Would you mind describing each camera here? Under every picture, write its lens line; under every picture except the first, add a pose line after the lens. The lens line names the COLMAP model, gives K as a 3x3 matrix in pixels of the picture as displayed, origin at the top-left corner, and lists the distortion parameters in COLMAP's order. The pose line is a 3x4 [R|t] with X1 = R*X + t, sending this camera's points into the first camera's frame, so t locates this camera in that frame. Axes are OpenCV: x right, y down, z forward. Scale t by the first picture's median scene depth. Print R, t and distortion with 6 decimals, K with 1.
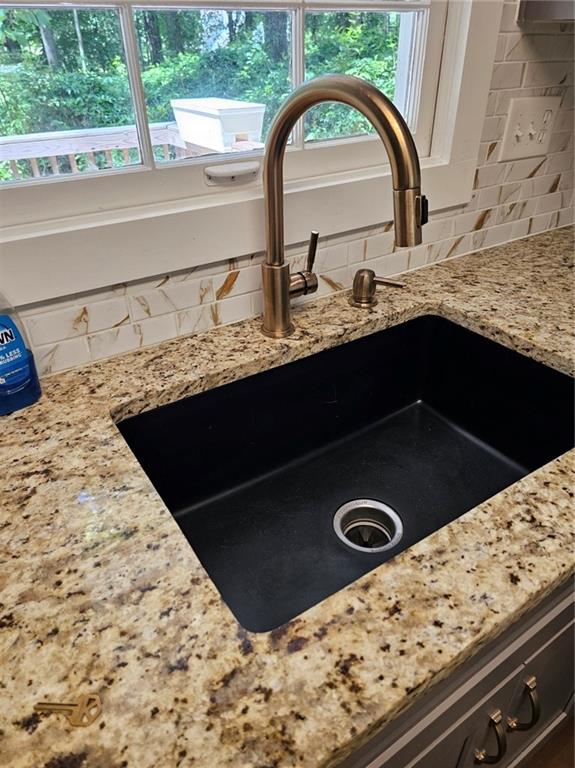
lens RADIAL K [[522.0, 0, 286.4], [0, 522.0, 373.4], [0, 0, 1]] dist [0.054460, -0.035308]
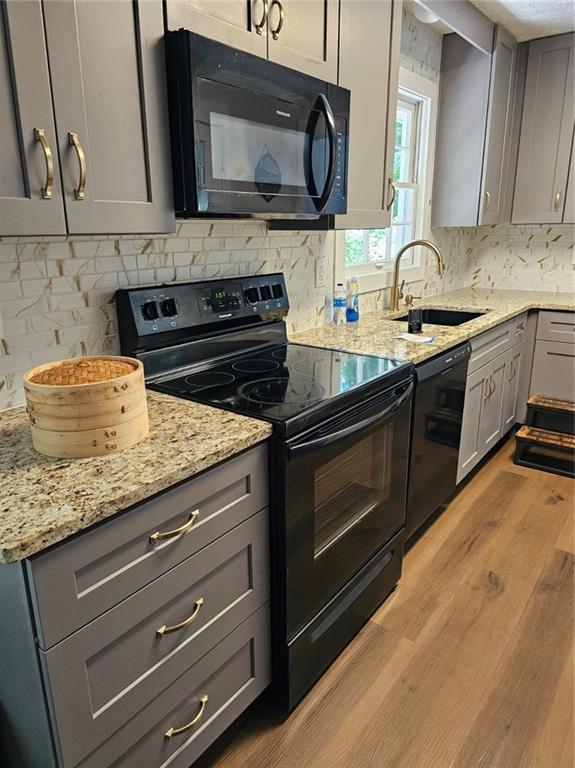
lens RADIAL K [[522.0, 0, 279.6], [0, 522.0, 373.9], [0, 0, 1]] dist [0.054460, -0.035308]
pose [[0.944366, -0.084340, 0.317900, -1.512034], [0.171077, 0.951479, -0.255776, 0.862530], [-0.280903, 0.295931, 0.912972, -1.417490]]
